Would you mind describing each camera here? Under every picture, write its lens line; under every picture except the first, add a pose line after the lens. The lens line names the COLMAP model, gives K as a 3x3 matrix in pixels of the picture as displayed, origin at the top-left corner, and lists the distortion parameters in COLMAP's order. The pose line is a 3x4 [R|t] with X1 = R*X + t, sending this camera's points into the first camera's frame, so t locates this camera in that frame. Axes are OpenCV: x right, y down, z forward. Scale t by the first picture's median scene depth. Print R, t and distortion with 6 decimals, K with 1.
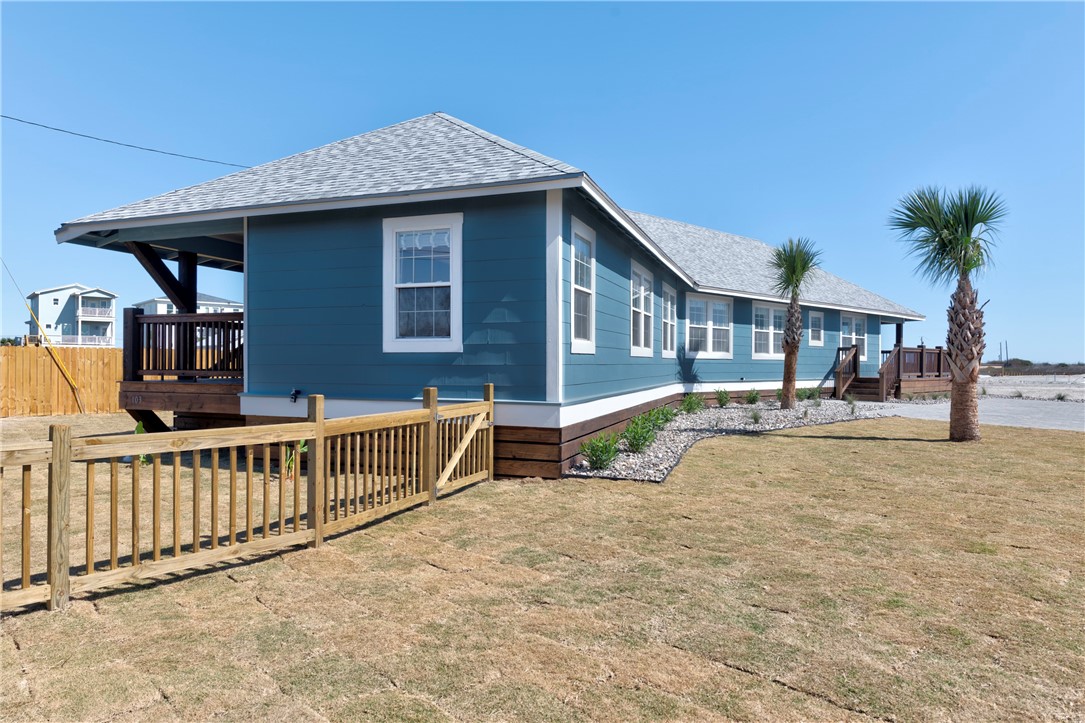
lens RADIAL K [[663.2, 0, 546.4], [0, 663.2, 359.3], [0, 0, 1]] dist [-0.005587, -0.002978]
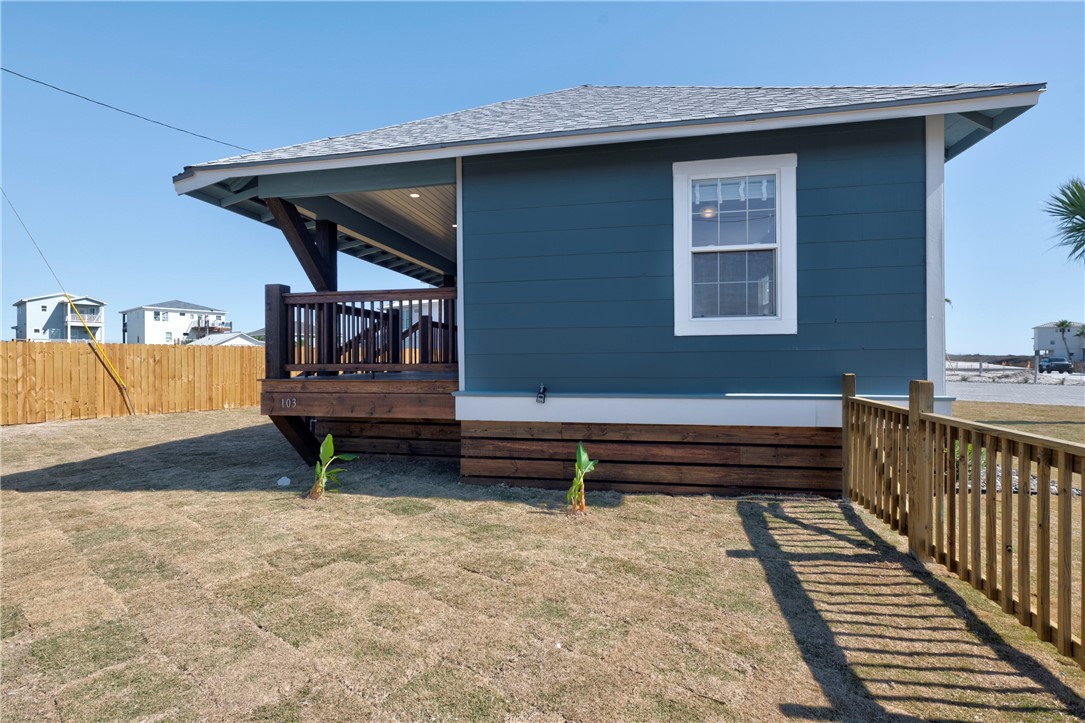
lens RADIAL K [[508.5, 0, 541.2], [0, 508.5, 357.3], [0, 0, 1]] dist [-0.005201, 0.000480]
pose [[0.989050, -0.010143, 0.147235, -0.285780], [0.010020, 0.999949, 0.001577, 0.007048], [-0.147243, -0.000085, 0.989100, 0.256167]]
